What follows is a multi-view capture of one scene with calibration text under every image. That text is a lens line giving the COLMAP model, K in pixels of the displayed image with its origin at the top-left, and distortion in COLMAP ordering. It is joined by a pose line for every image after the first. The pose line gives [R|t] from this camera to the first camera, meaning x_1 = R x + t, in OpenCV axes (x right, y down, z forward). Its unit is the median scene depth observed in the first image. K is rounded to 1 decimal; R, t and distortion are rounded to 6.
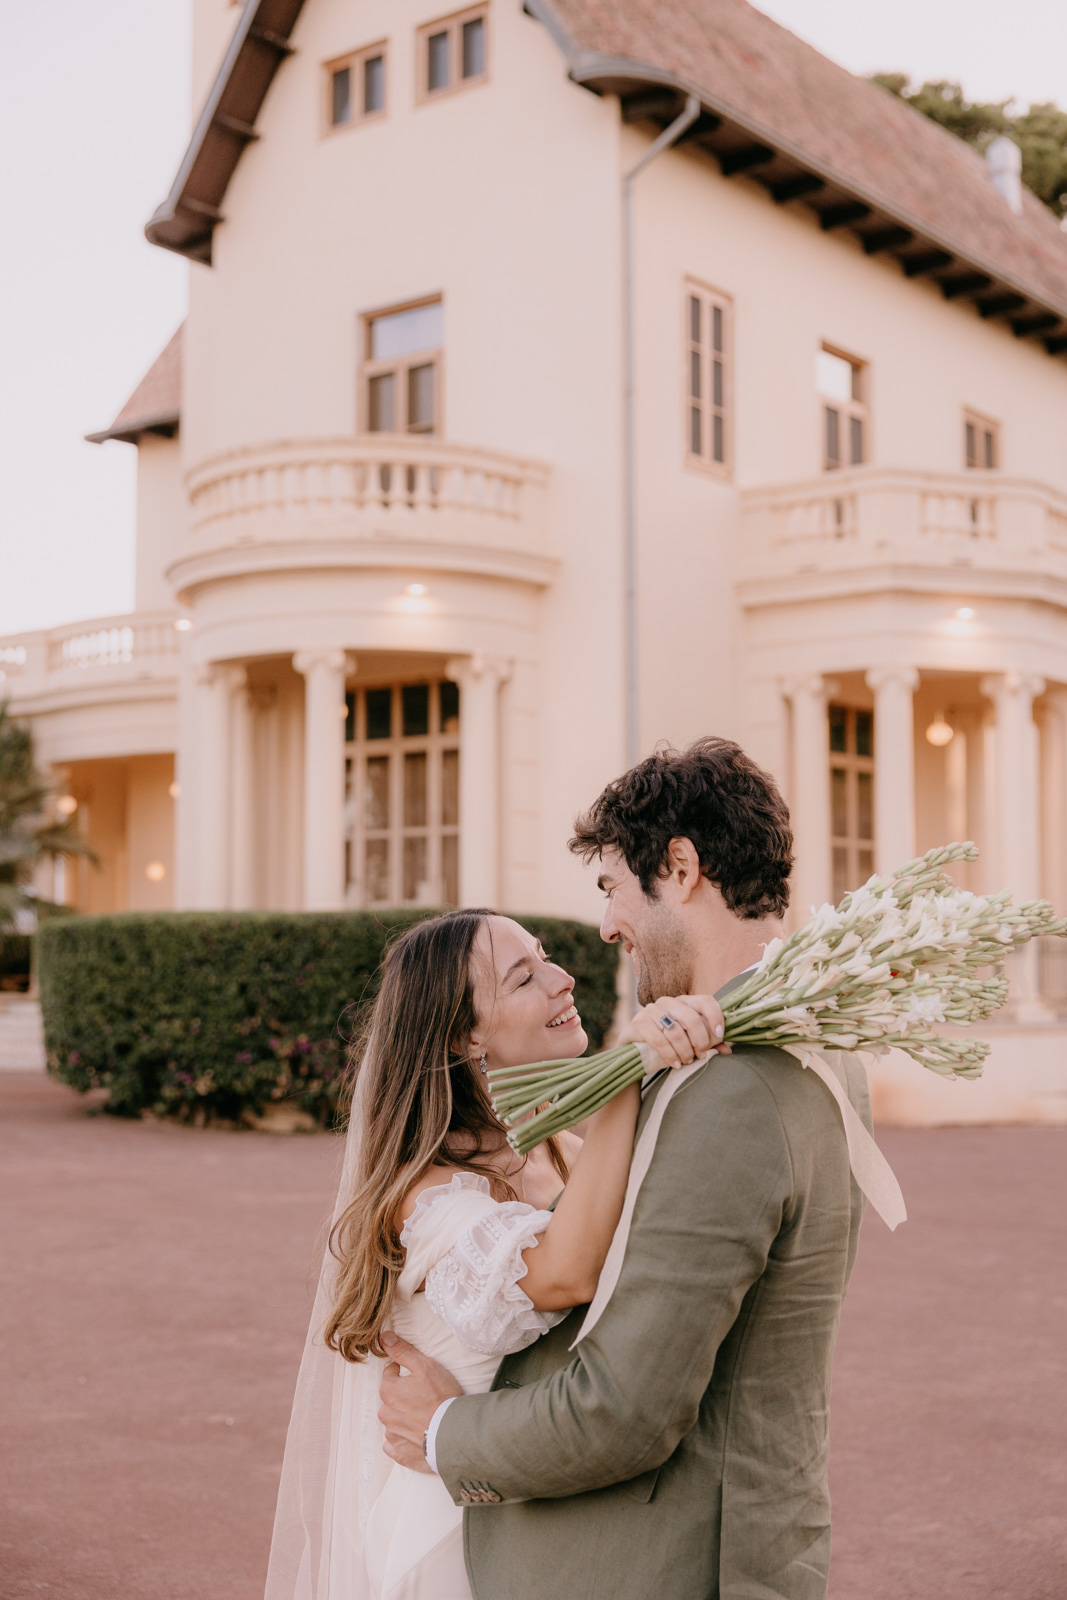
lens RADIAL K [[1959.6, 0, 535.1], [0, 1959.6, 798.2], [0, 0, 1]] dist [0.020930, 0.000000]
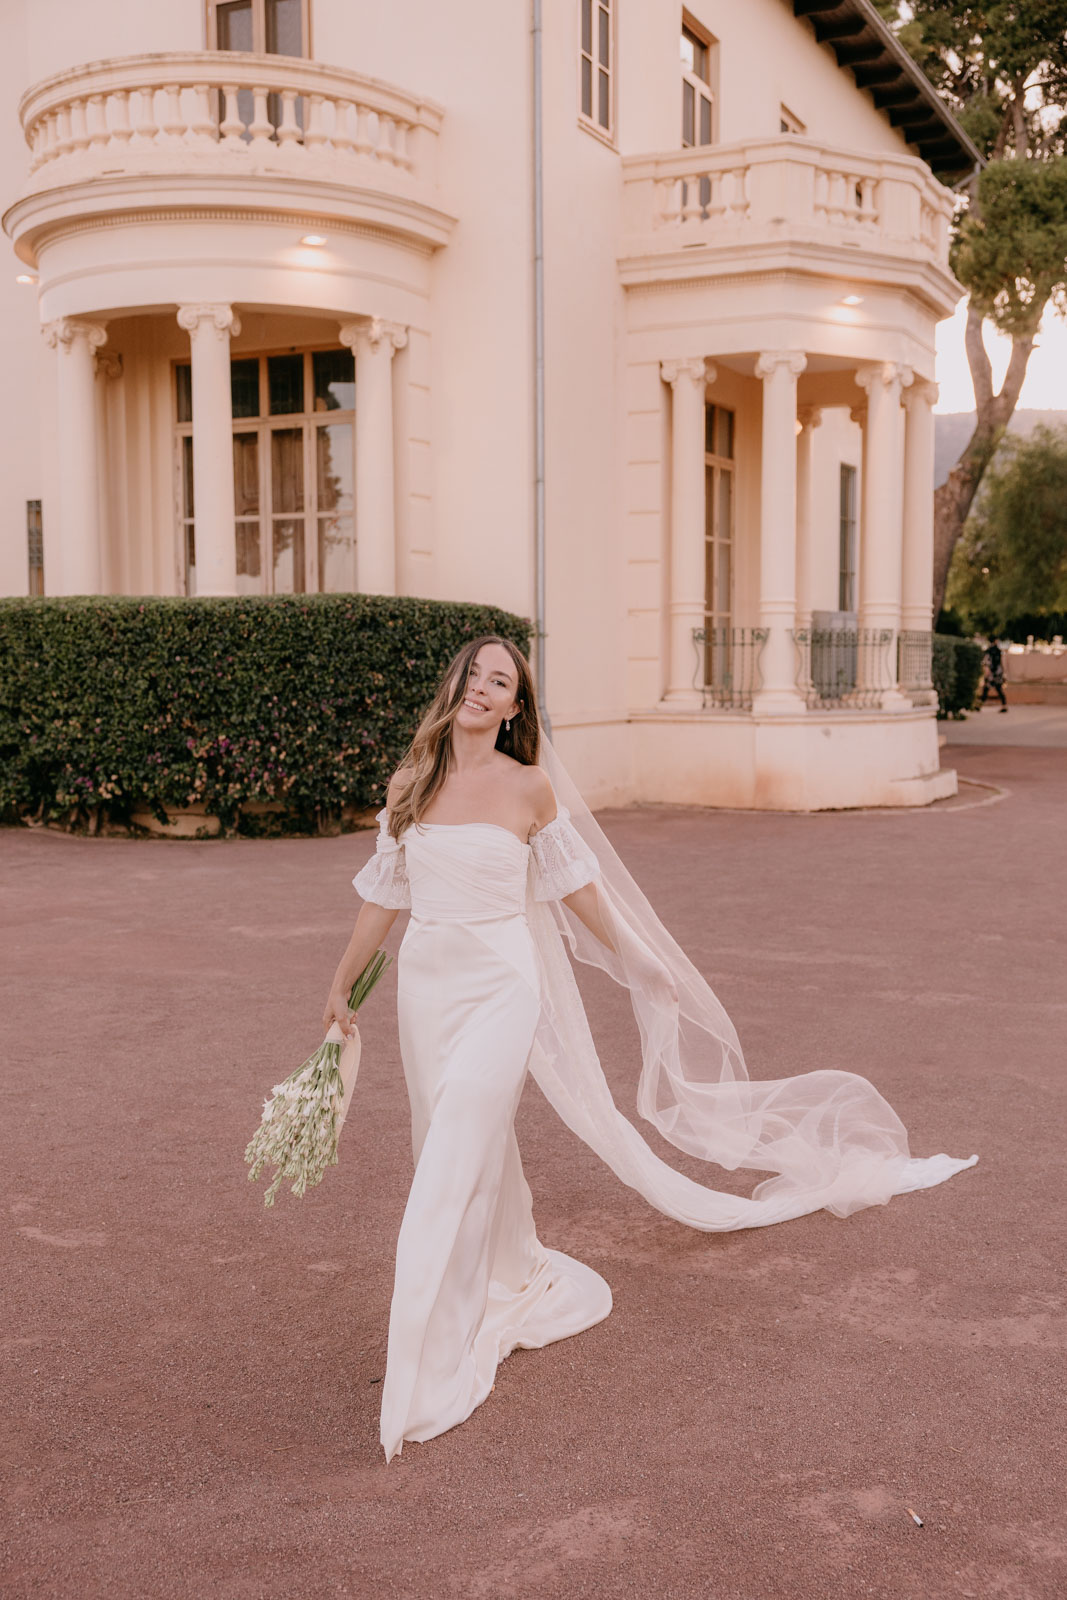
lens RADIAL K [[1657.5, 0, 532.2], [0, 1657.5, 804.4], [0, 0, 1]] dist [-0.007442, 0.000000]
pose [[0.978444, -0.022006, 0.205336, -0.122660], [-0.013034, 0.985743, 0.167750, 0.020030], [-0.206100, -0.166811, 0.964208, 0.201808]]
